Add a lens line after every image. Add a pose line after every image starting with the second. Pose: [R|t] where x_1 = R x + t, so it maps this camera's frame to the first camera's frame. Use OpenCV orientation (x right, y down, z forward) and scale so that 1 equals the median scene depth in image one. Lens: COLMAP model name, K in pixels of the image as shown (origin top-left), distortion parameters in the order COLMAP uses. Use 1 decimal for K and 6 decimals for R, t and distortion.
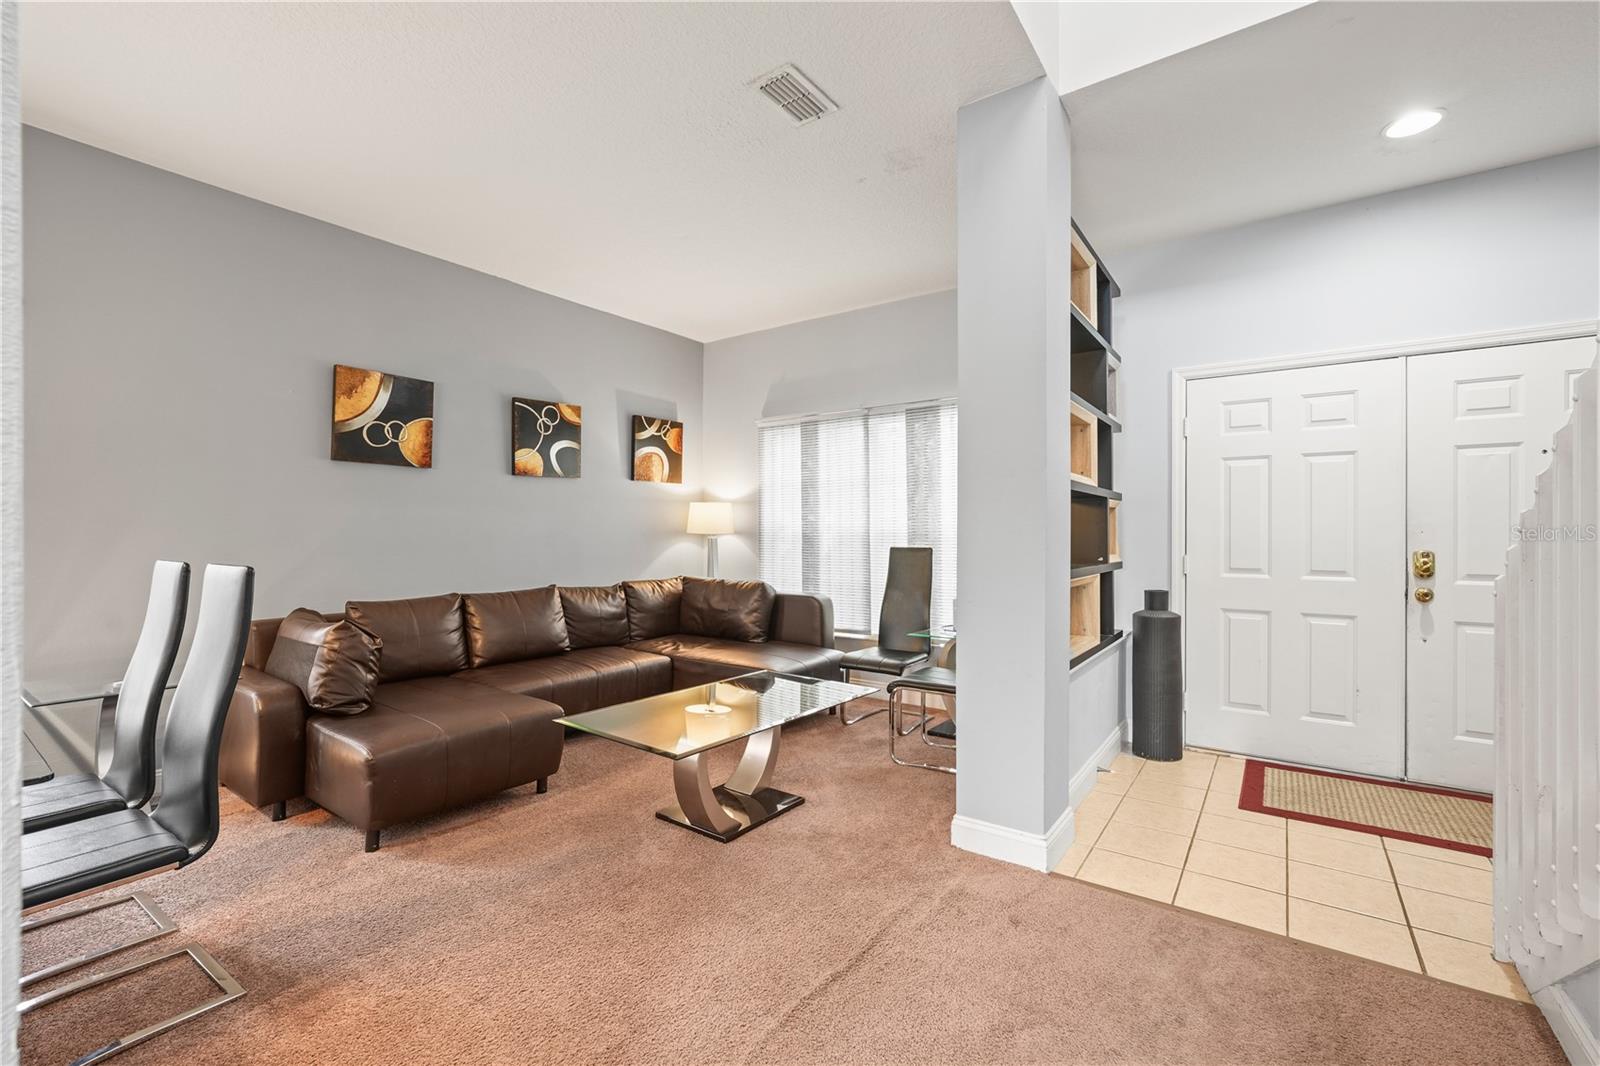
lens RADIAL K [[684.7, 0, 803.5], [0, 684.7, 527.6], [0, 0, 1]] dist [-0.000677, -0.000060]
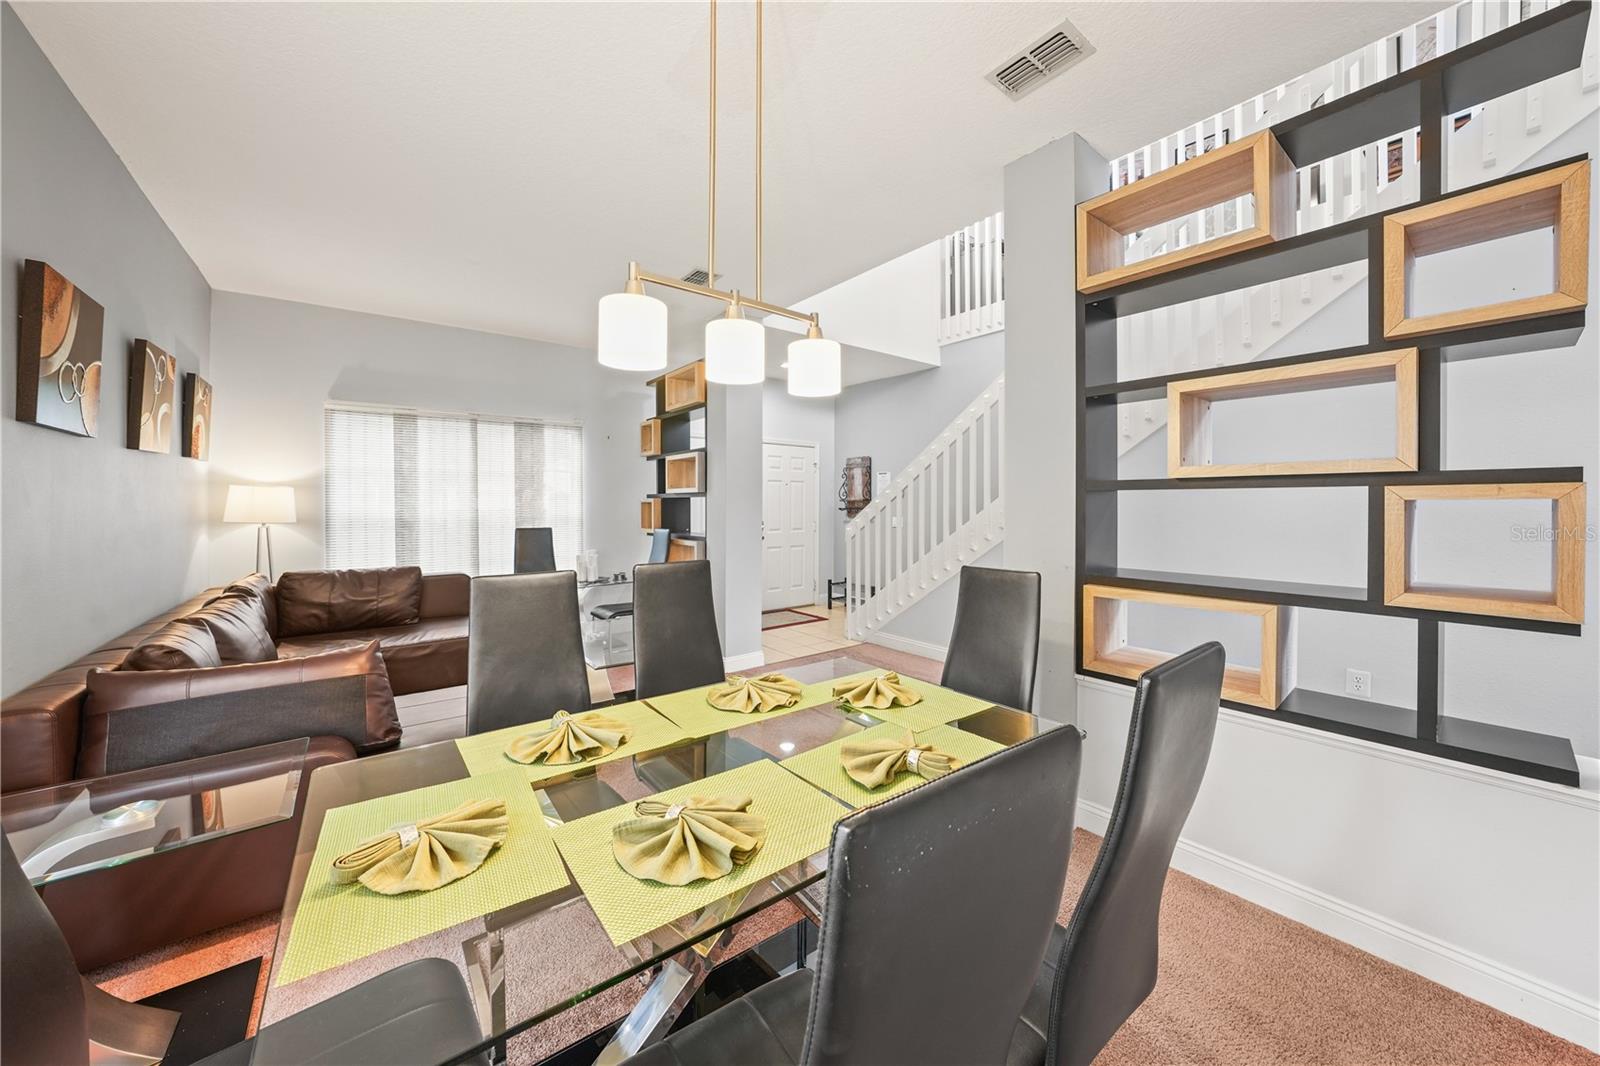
lens RADIAL K [[573.7, 0, 792.3], [0, 573.7, 503.9], [0, 0, 1]] dist [-0.009498, 0.000474]
pose [[0.301707, -0.001479, 0.953400, -0.698479], [-0.006352, 0.999973, 0.003562, -0.023568], [-0.953380, -0.007130, 0.301690, 0.158677]]
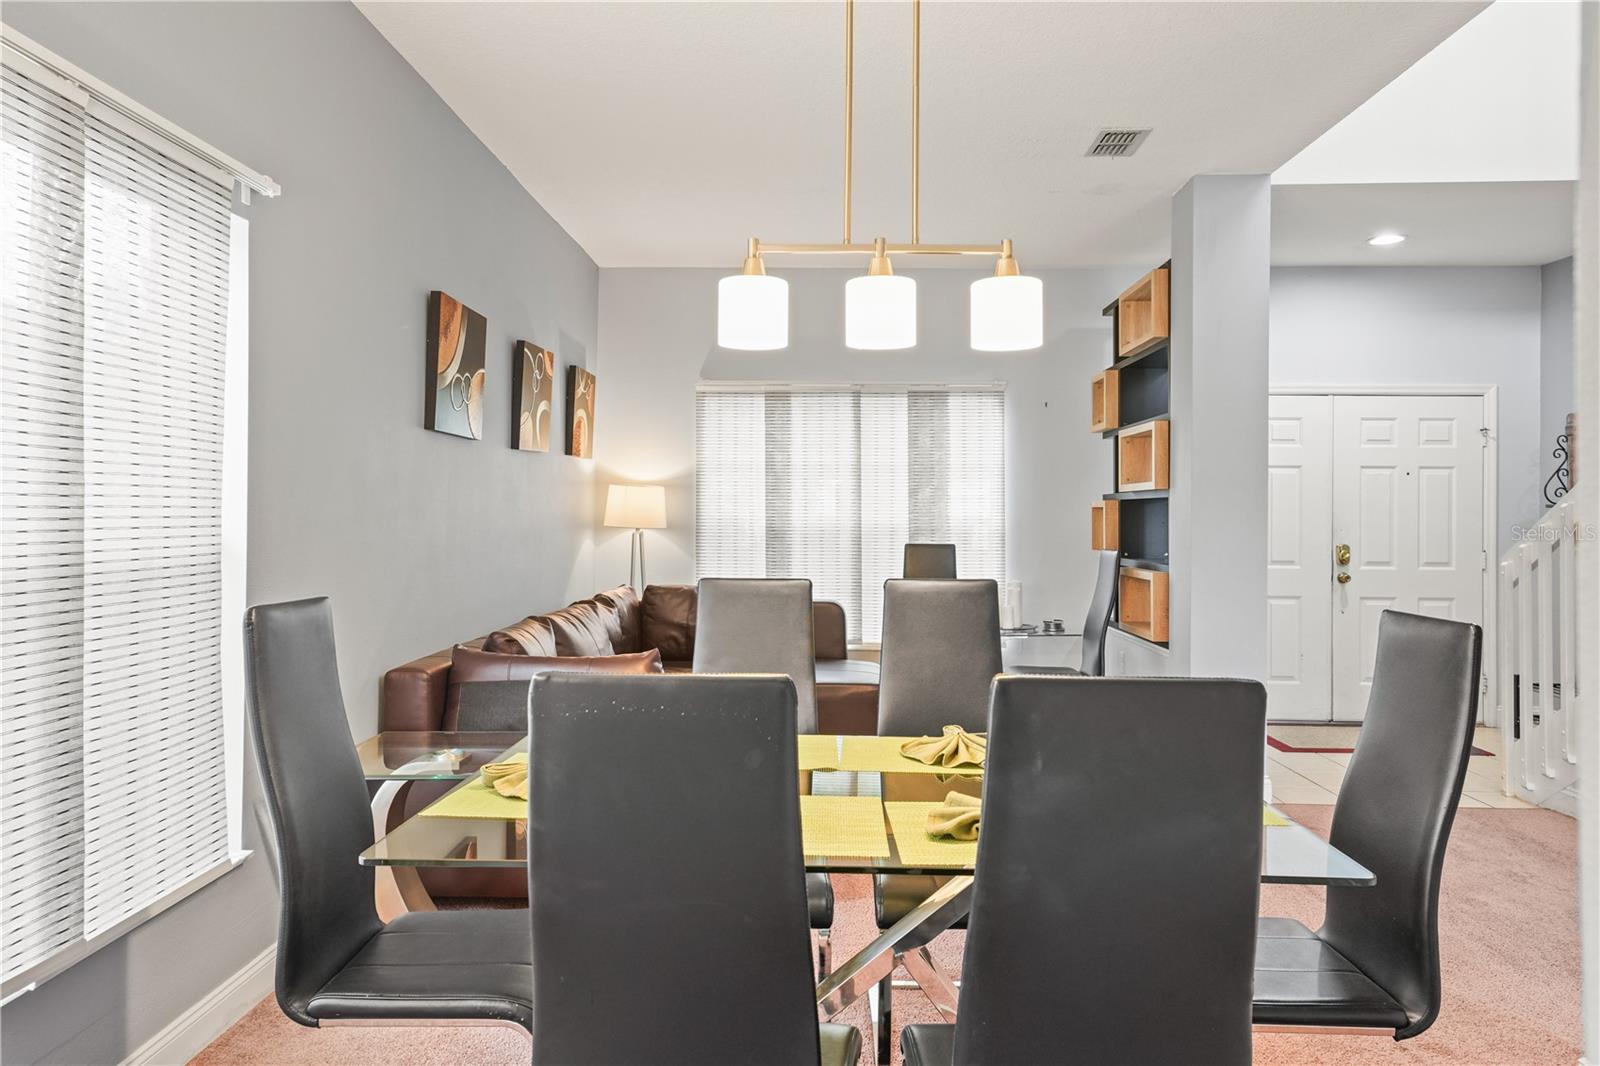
lens RADIAL K [[1041.1, 0, 791.9], [0, 1041.1, 501.8], [0, 0, 1]] dist [0.006502, -0.000683]
pose [[0.835031, 0.012088, 0.550071, -0.703116], [-0.010991, 0.999926, -0.005288, -0.016763], [-0.550094, -0.001630, 0.835101, -0.062411]]
